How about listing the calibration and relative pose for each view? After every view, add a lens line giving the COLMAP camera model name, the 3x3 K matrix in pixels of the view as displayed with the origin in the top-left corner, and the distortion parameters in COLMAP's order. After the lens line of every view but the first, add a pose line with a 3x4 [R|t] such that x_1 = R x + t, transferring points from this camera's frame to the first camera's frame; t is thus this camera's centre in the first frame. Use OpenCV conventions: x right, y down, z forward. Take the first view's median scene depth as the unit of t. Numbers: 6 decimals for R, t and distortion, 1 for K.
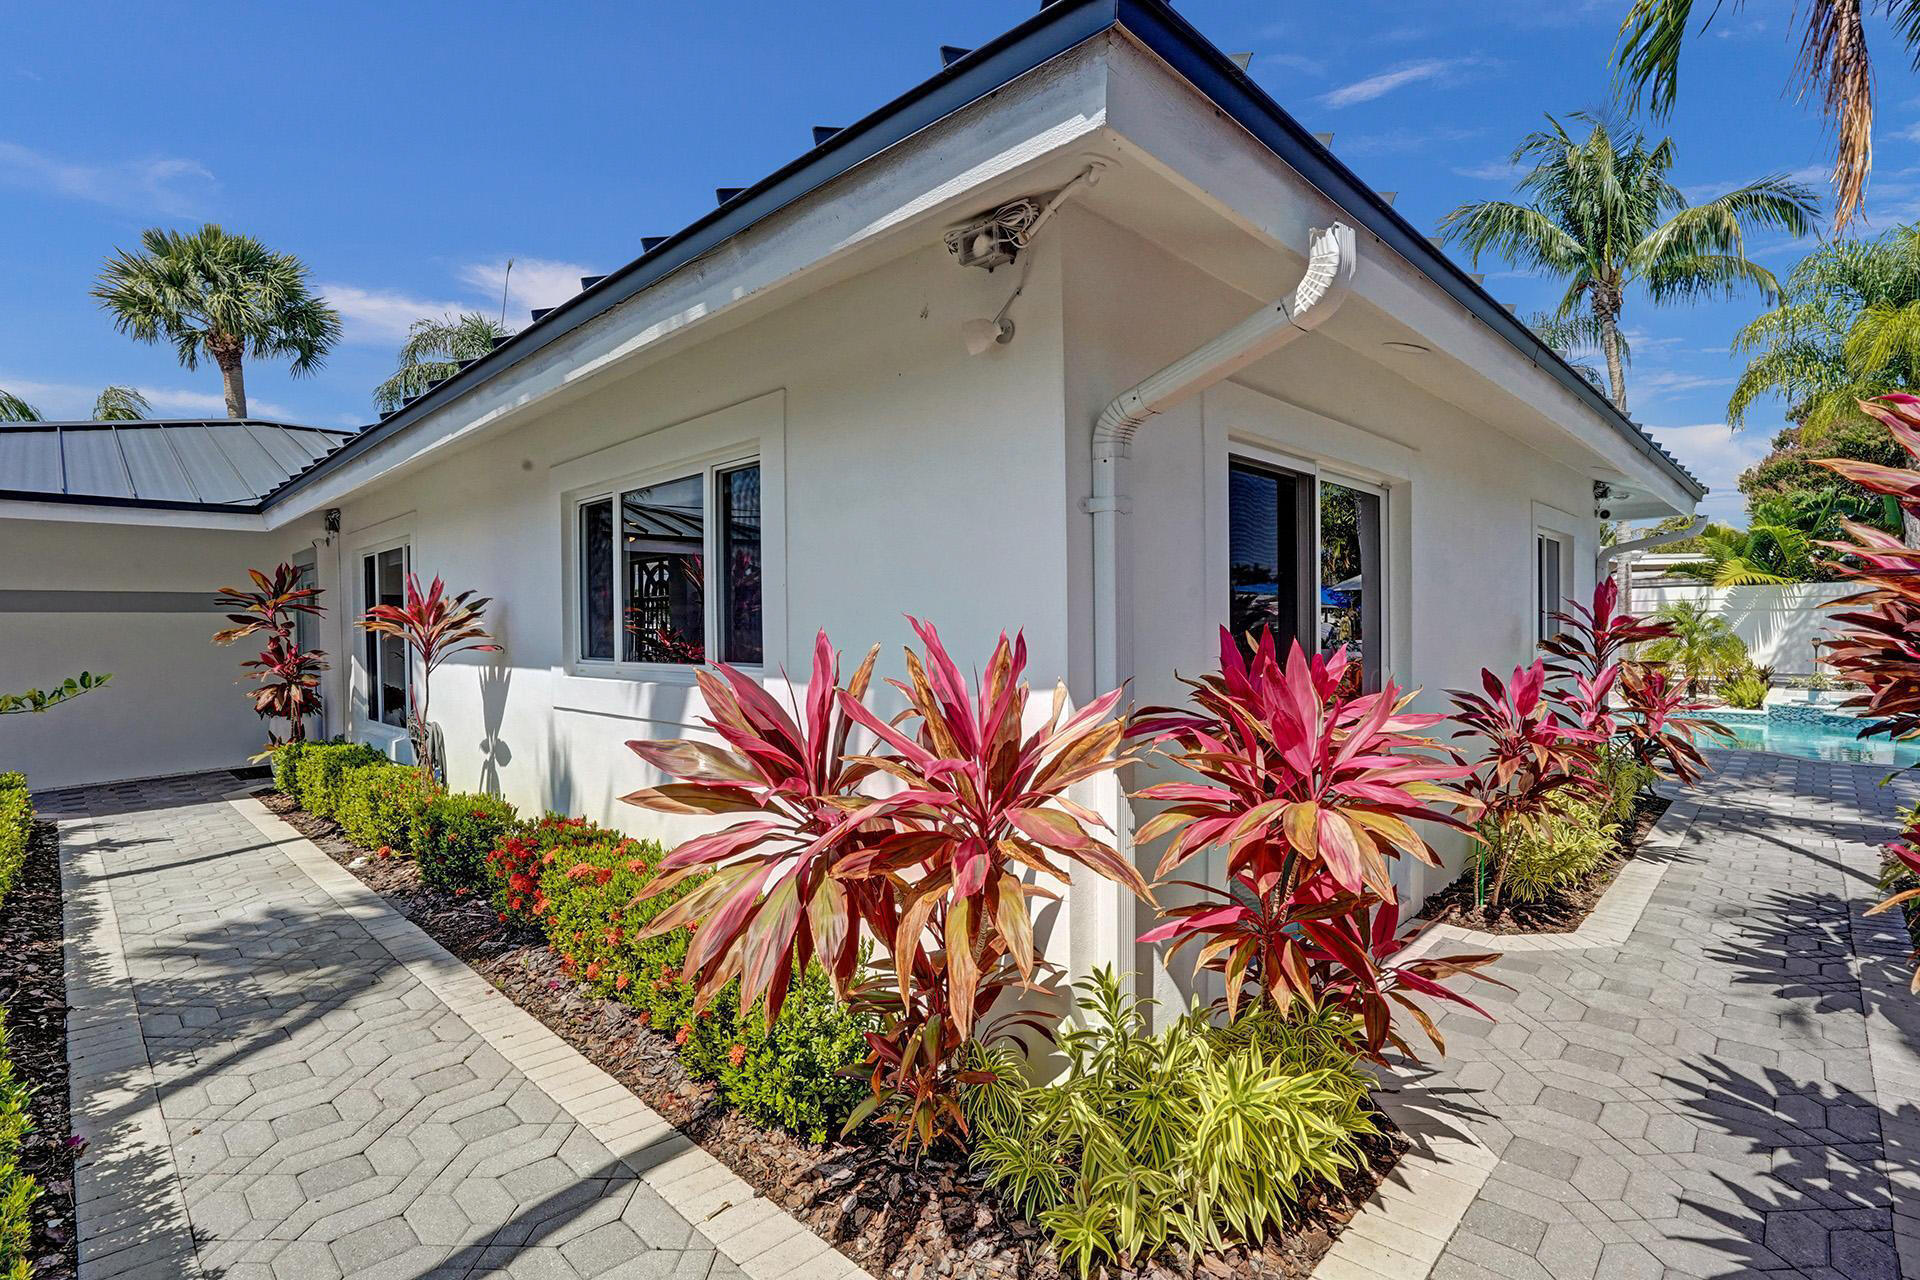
lens RADIAL K [[921.0, 0, 960.6], [0, 921.0, 638.5], [0, 0, 1]] dist [-0.036584, 0.010730]
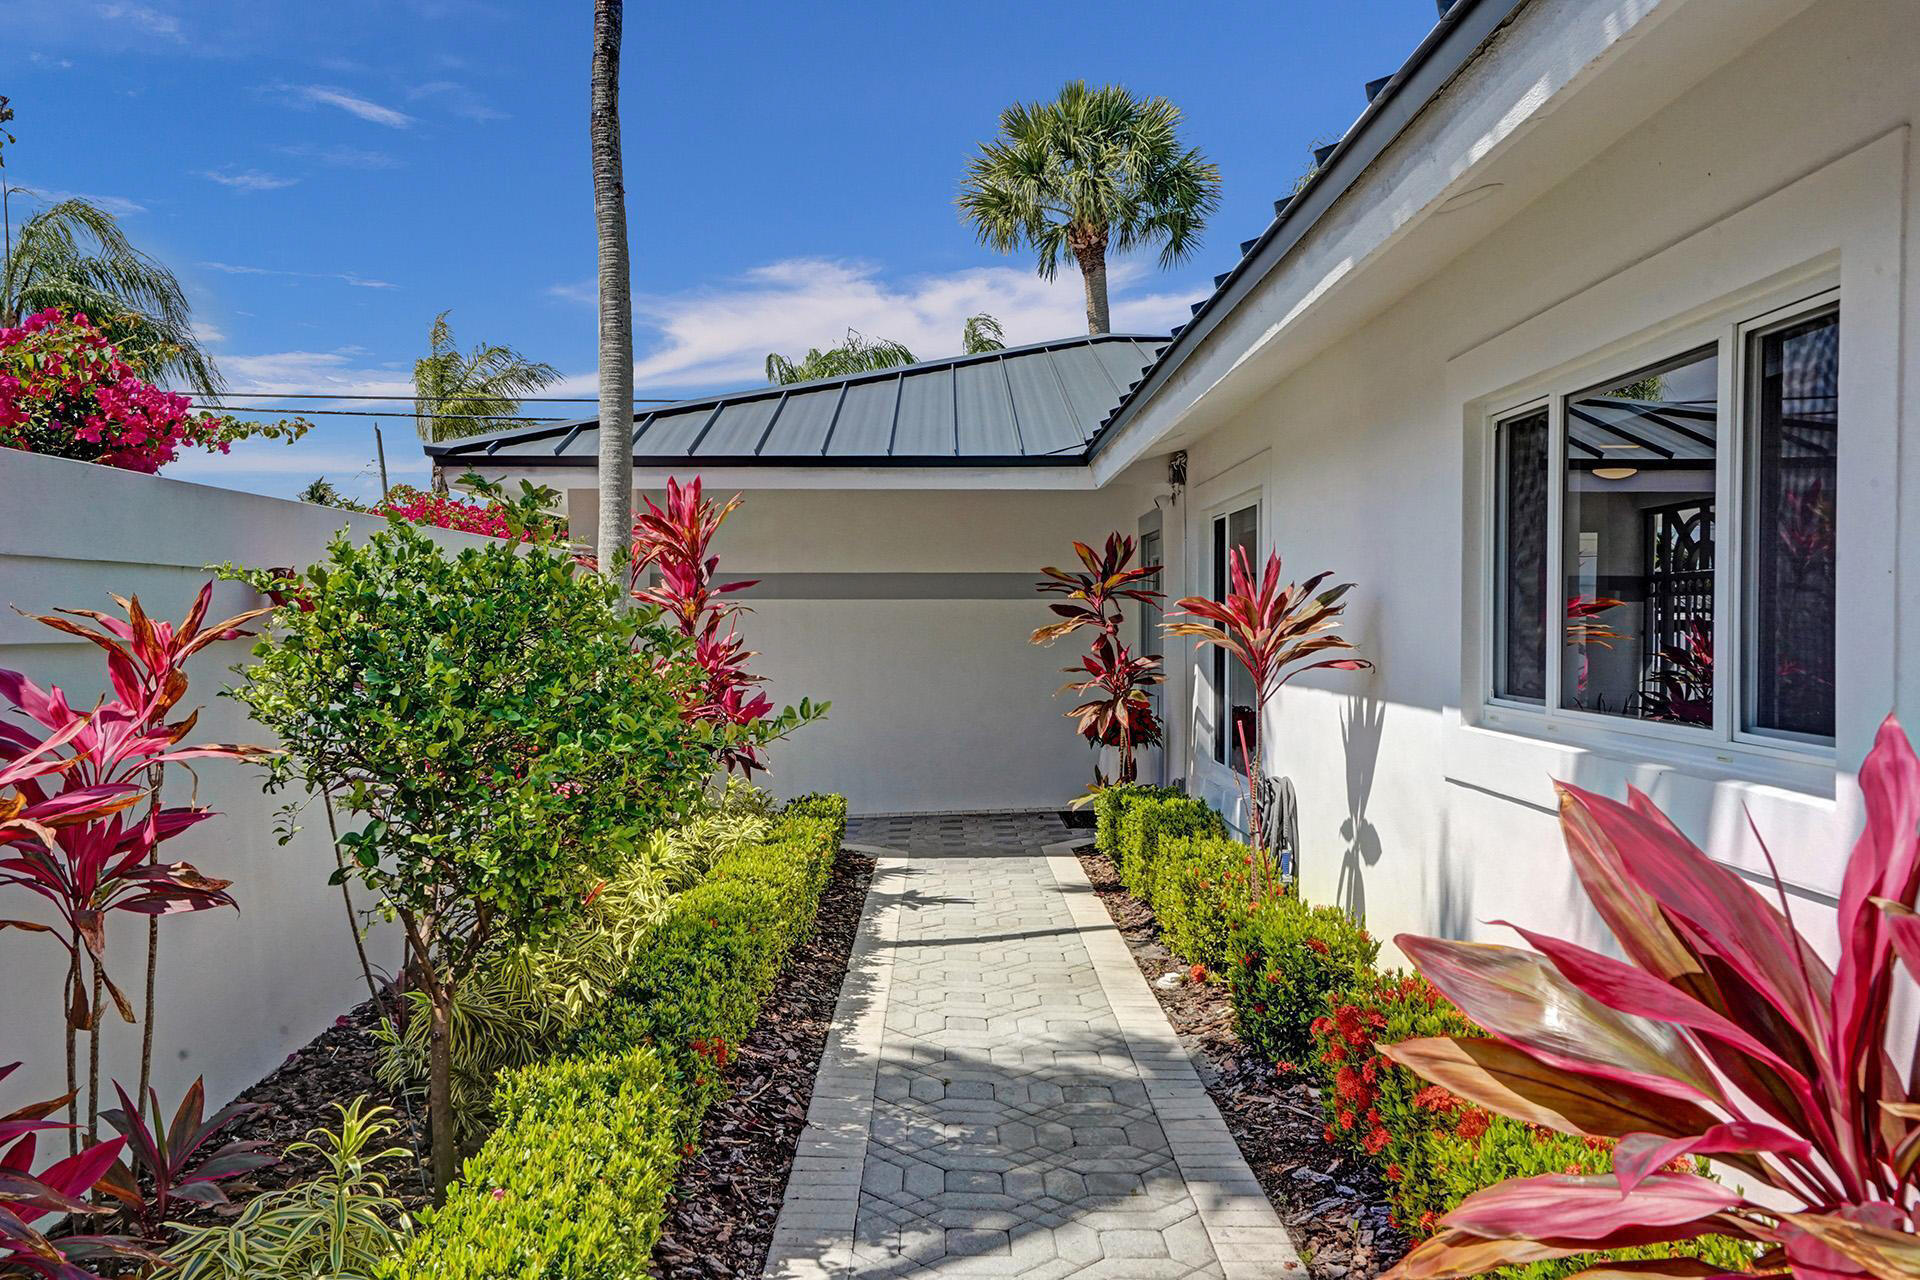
lens RADIAL K [[1487.7, 0, 953.8], [0, 1487.7, 627.3], [0, 0, 1]] dist [-0.005855, 0.002681]
pose [[0.694211, 0.018118, -0.719543, 0.009719], [-0.017864, 0.999809, 0.007941, -0.017755], [0.719550, 0.007341, 0.694402, 0.110941]]
